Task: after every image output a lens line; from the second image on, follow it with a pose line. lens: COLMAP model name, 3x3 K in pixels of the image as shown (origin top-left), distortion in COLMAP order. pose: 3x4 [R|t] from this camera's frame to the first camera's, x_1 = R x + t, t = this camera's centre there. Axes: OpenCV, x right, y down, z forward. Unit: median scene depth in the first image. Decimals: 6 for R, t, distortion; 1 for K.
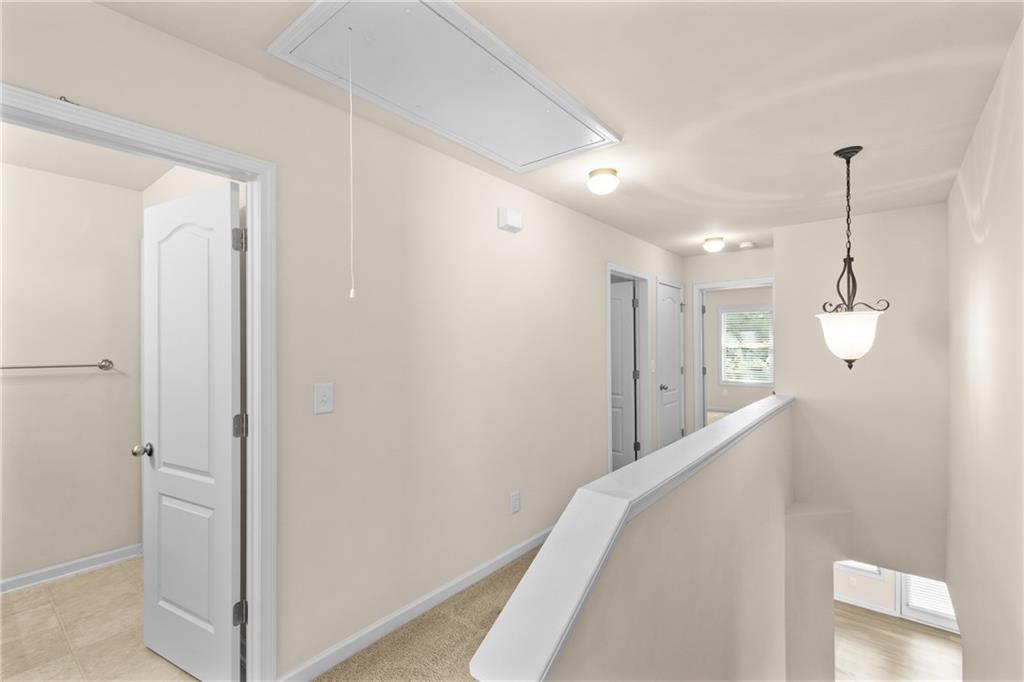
lens RADIAL K [[462.6, 0, 504.1], [0, 462.6, 346.9], [0, 0, 1]] dist [0.002562, -0.000152]
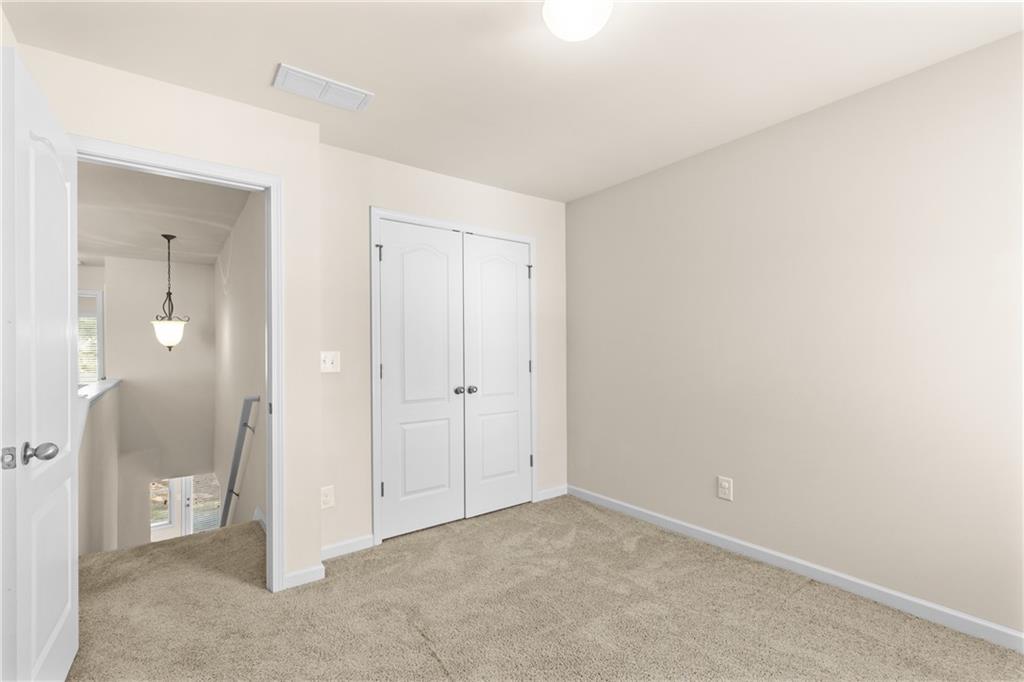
lens RADIAL K [[462.6, 0, 504.1], [0, 462.6, 346.9], [0, 0, 1]] dist [0.002562, -0.000152]
pose [[0.253206, 0.008681, 0.967374, -0.733226], [0.007708, 0.999910, -0.010991, 0.061019], [-0.967382, 0.010240, 0.253116, -0.794500]]
